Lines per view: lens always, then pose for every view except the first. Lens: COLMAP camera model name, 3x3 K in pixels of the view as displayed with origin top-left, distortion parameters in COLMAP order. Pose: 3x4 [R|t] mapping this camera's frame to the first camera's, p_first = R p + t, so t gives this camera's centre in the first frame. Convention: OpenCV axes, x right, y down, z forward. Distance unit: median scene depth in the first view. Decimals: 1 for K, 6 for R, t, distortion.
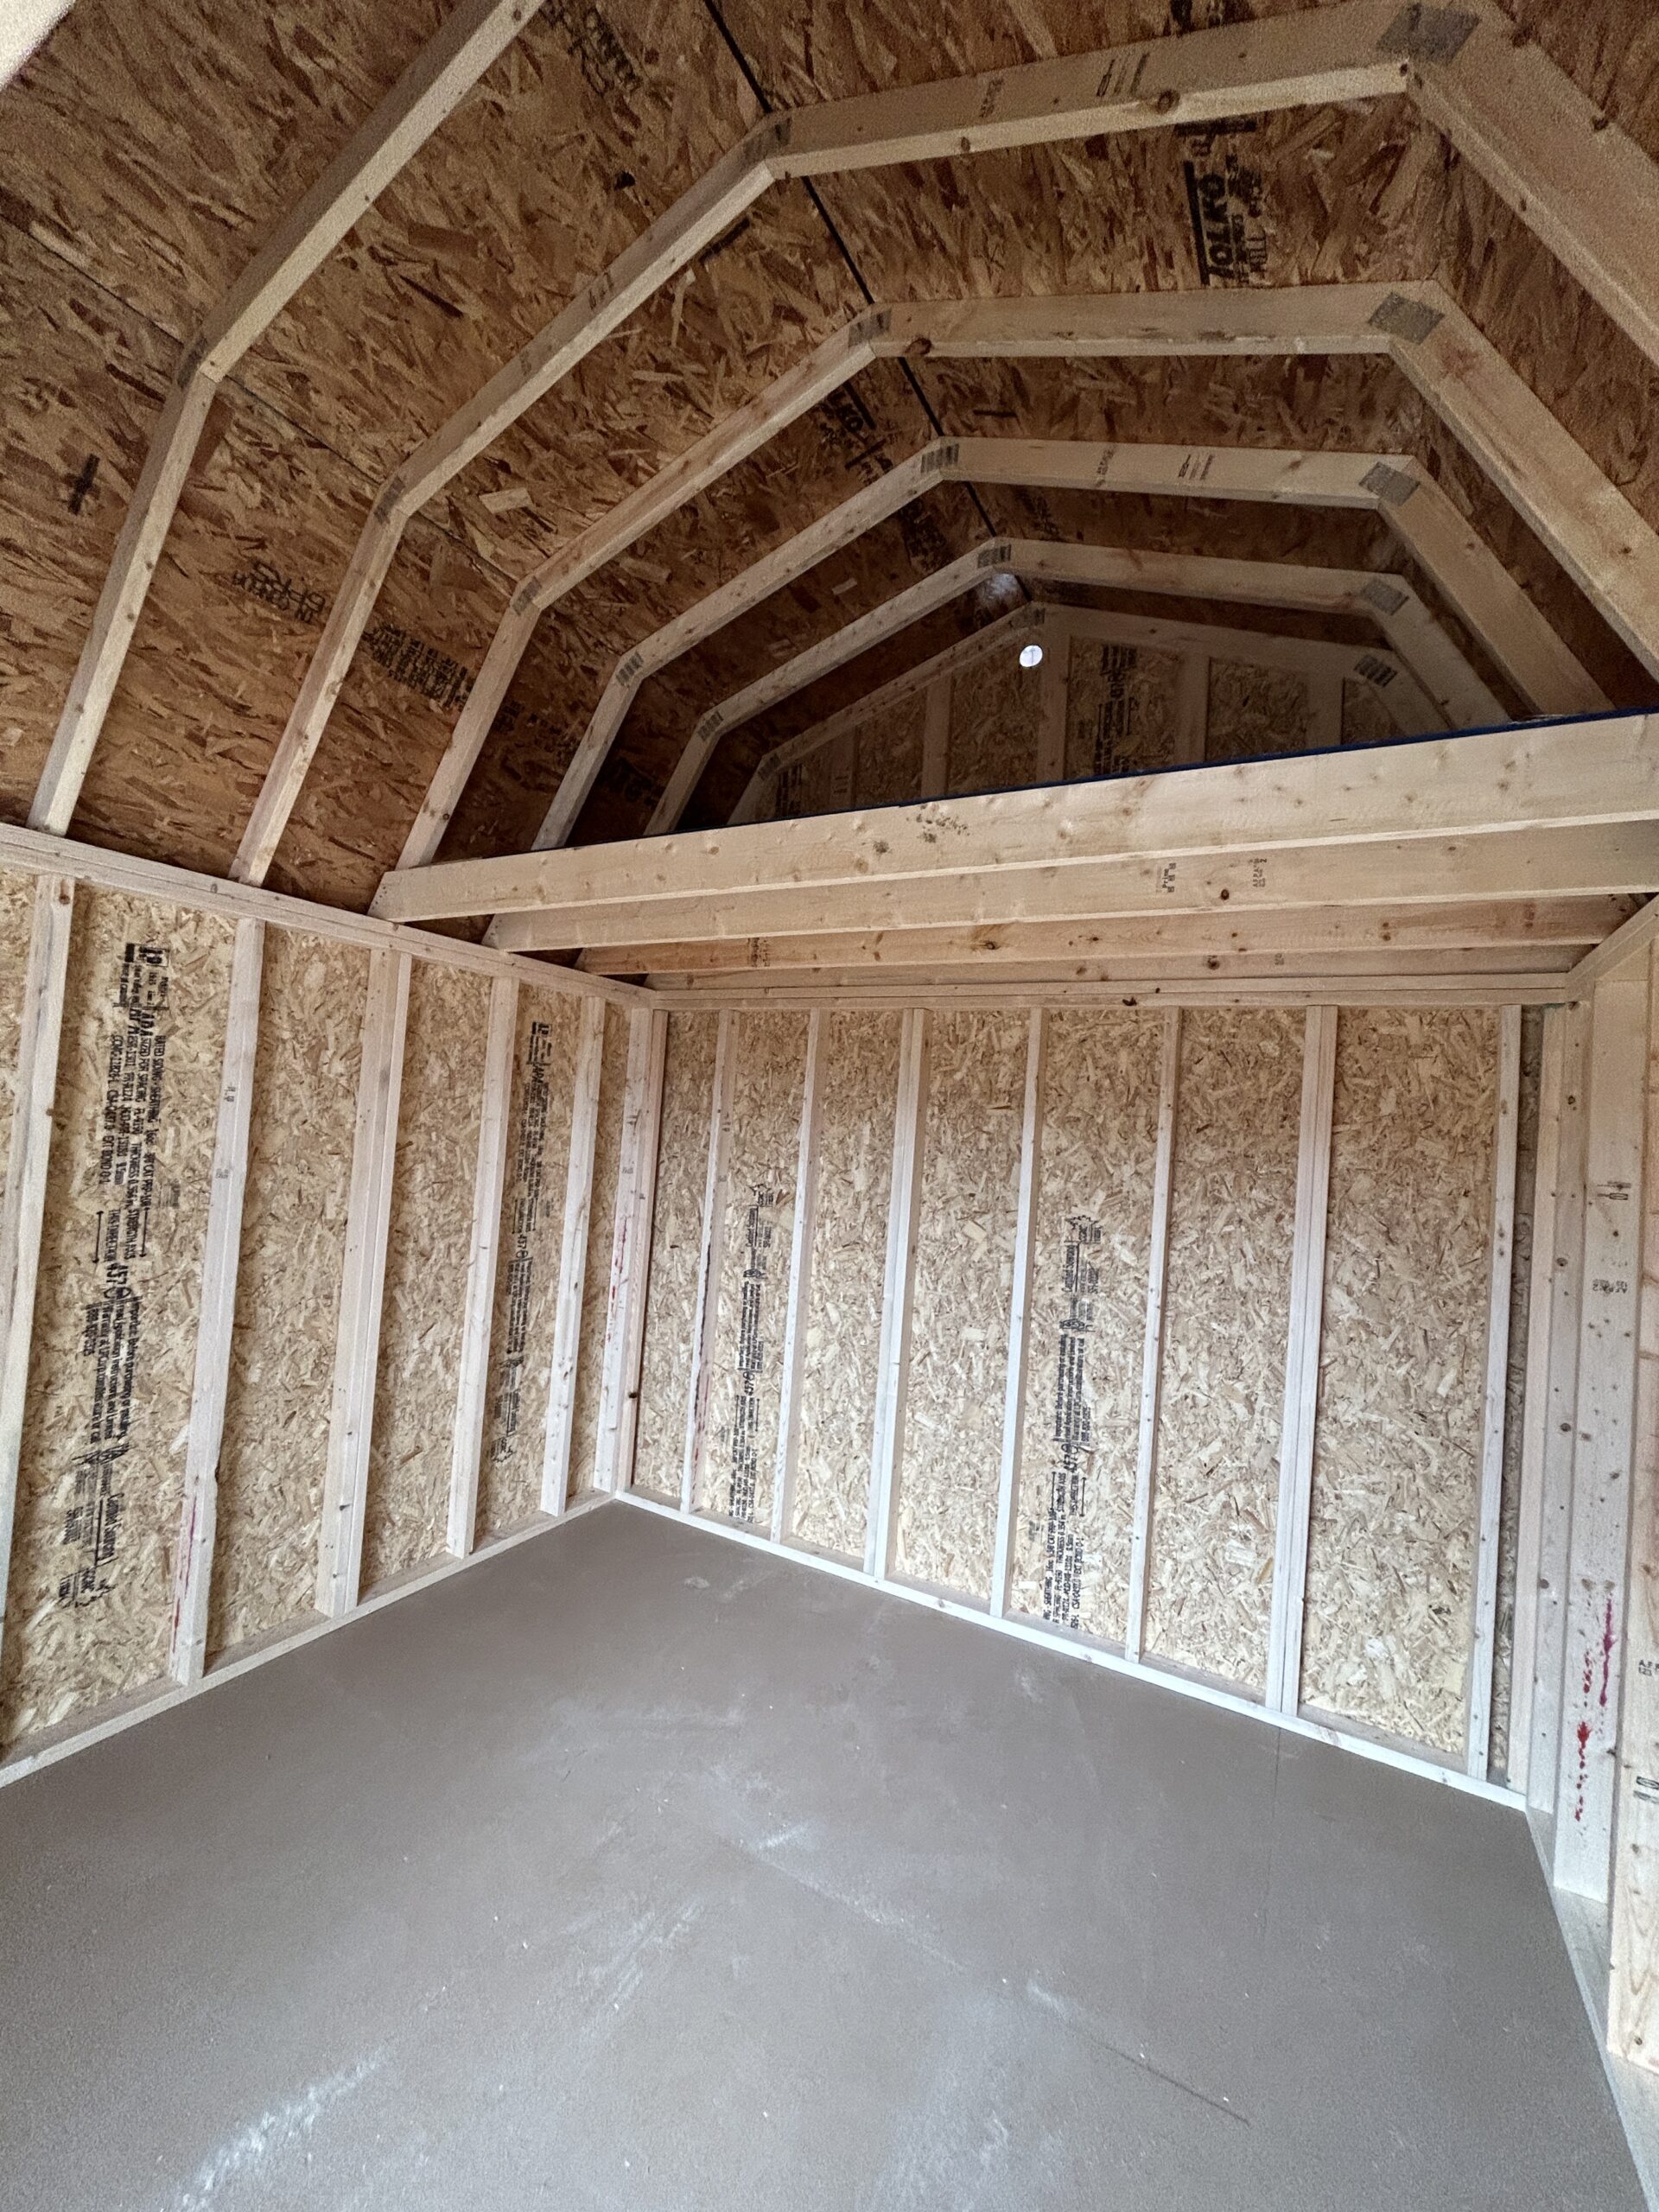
lens RADIAL K [[895.7, 0, 824.1], [0, 895.7, 1100.5], [0, 0, 1]] dist [-0.003871, -0.001029]
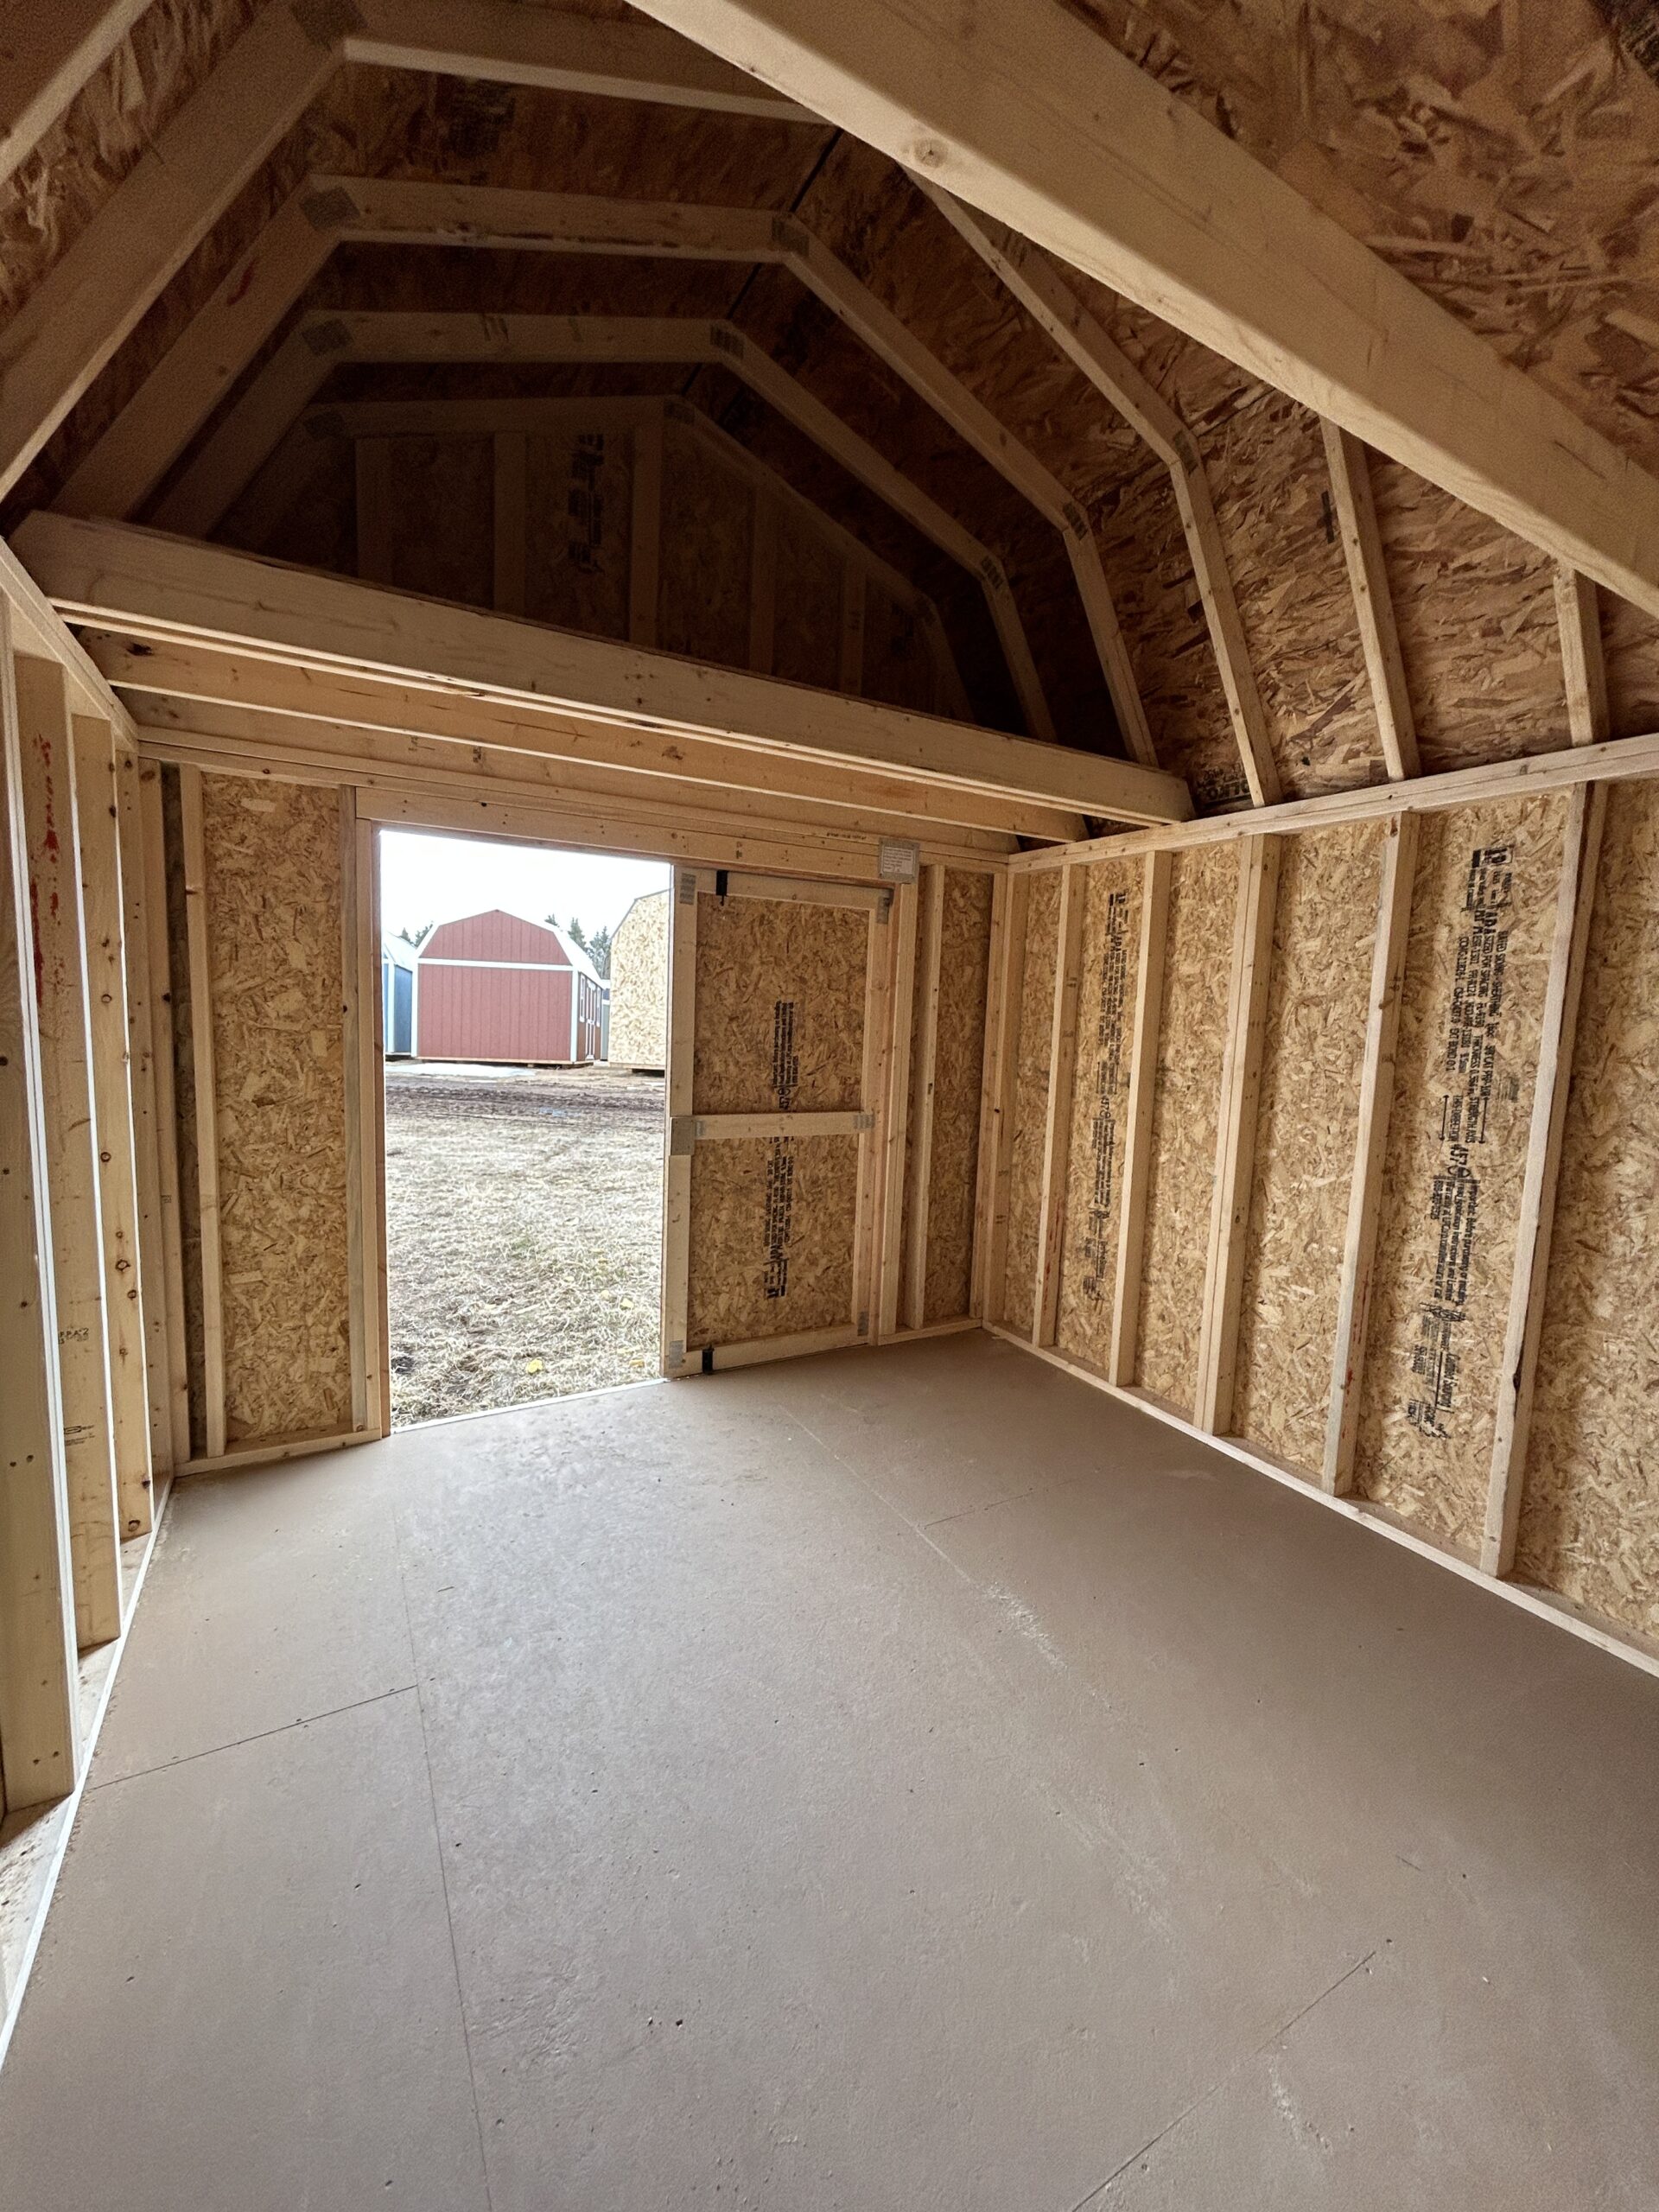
lens RADIAL K [[895.7, 0, 827.9], [0, 895.7, 1105.4], [0, 0, 1]] dist [-0.003871, -0.001029]
pose [[-0.522143, 0.014025, -0.852743, 0.553699], [-0.040089, 0.998356, 0.040967, 0.118758], [0.851916, 0.055577, -0.520722, 0.899269]]
